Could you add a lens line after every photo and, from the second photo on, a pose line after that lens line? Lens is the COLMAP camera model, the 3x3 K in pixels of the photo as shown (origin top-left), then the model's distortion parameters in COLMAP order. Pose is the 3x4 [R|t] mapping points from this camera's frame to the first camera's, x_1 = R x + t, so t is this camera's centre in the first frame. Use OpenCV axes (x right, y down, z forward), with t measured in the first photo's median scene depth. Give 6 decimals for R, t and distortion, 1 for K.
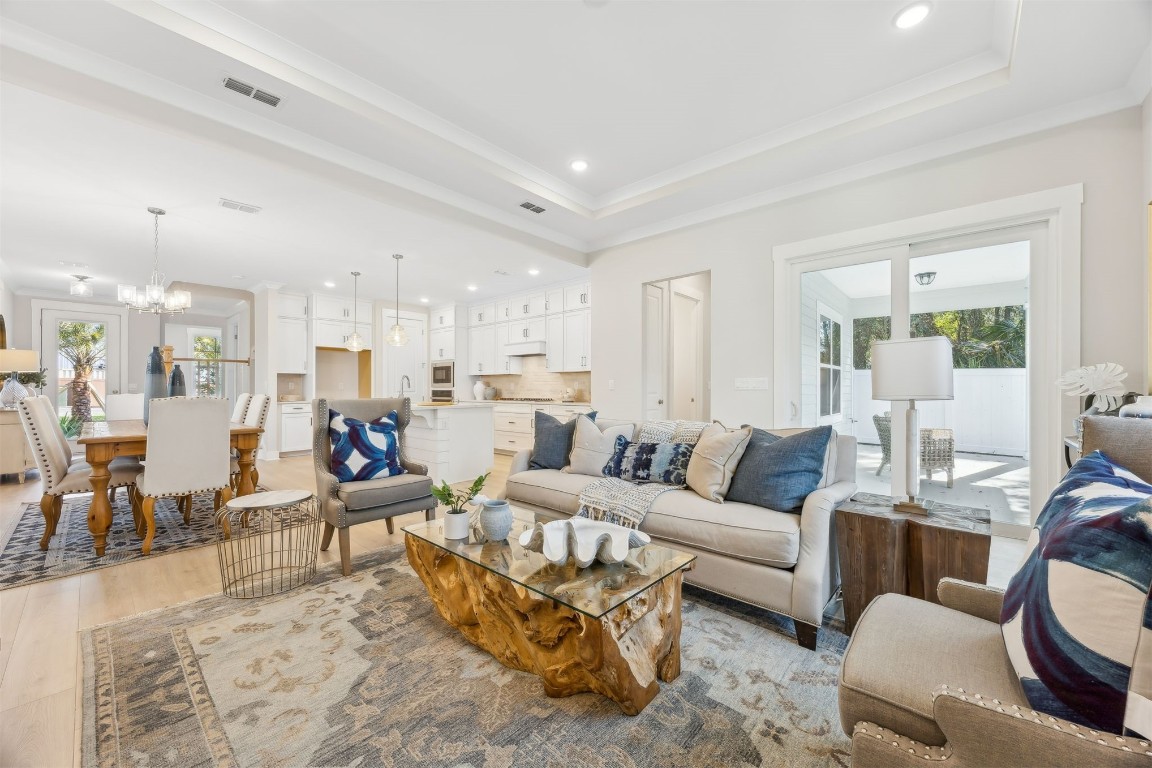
lens RADIAL K [[437.9, 0, 579.5], [0, 437.9, 393.7], [0, 0, 1]] dist [-0.001380, -0.000087]
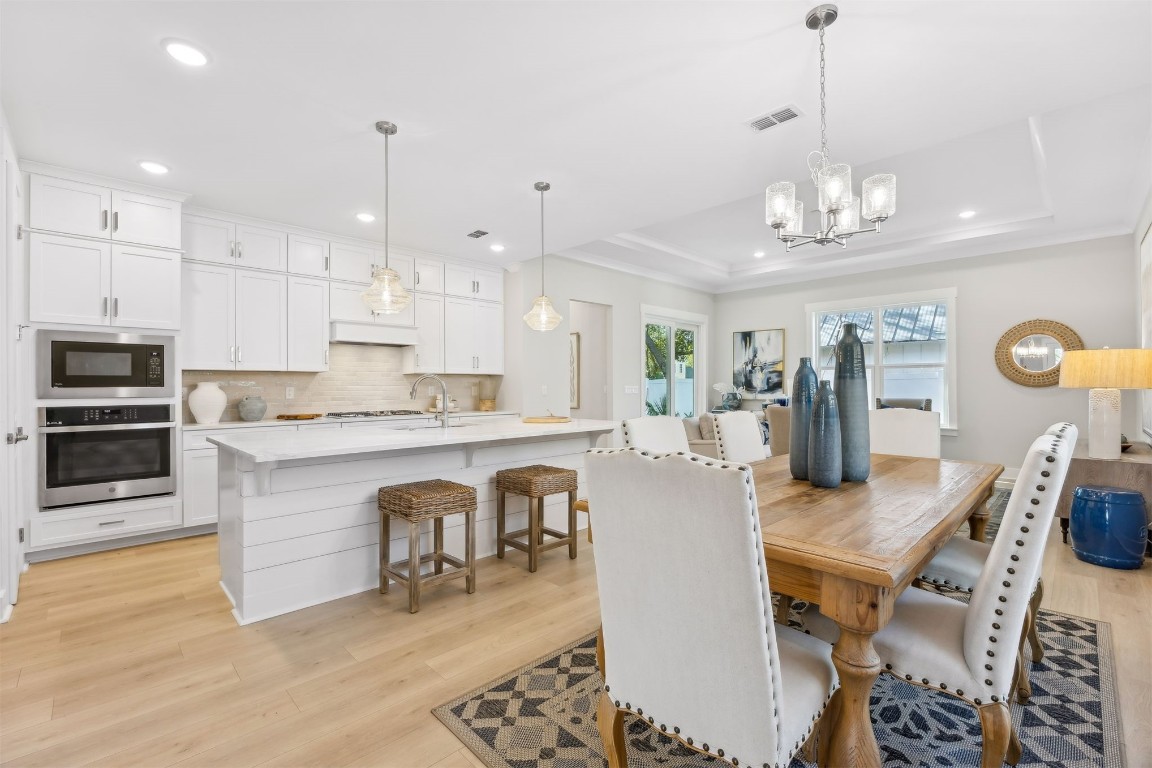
lens RADIAL K [[496.2, 0, 576.0], [0, 496.2, 384.0], [0, 0, 1]] dist [-0.001284, -0.000330]
pose [[0.075071, 0.007207, 0.997152, -0.798949], [0.017255, 0.999815, -0.008525, -0.018653], [-0.997029, 0.017846, 0.074933, 0.651573]]
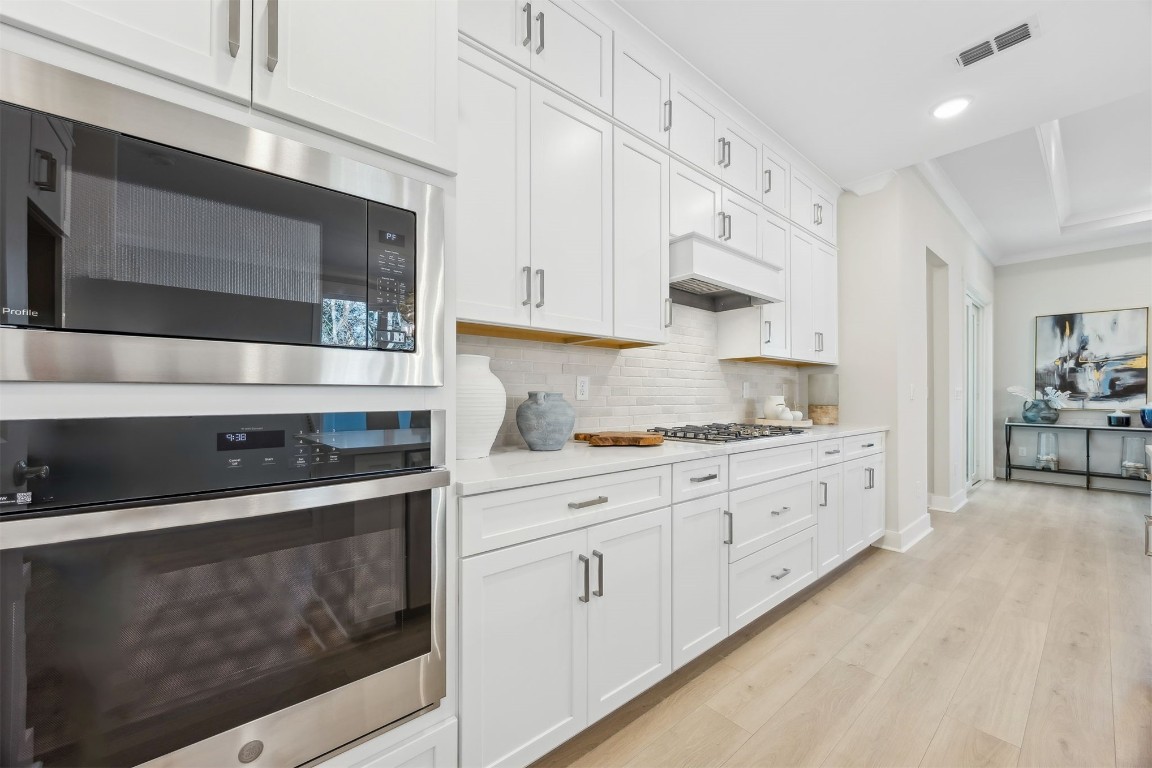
lens RADIAL K [[437.9, 0, 579.5], [0, 437.9, 393.7], [0, 0, 1]] dist [-0.001380, -0.000087]
pose [[0.148034, 0.006373, 0.988962, -0.446690], [0.009128, 0.999928, -0.007810, -0.012972], [-0.988940, 0.010183, 0.147966, 1.043127]]
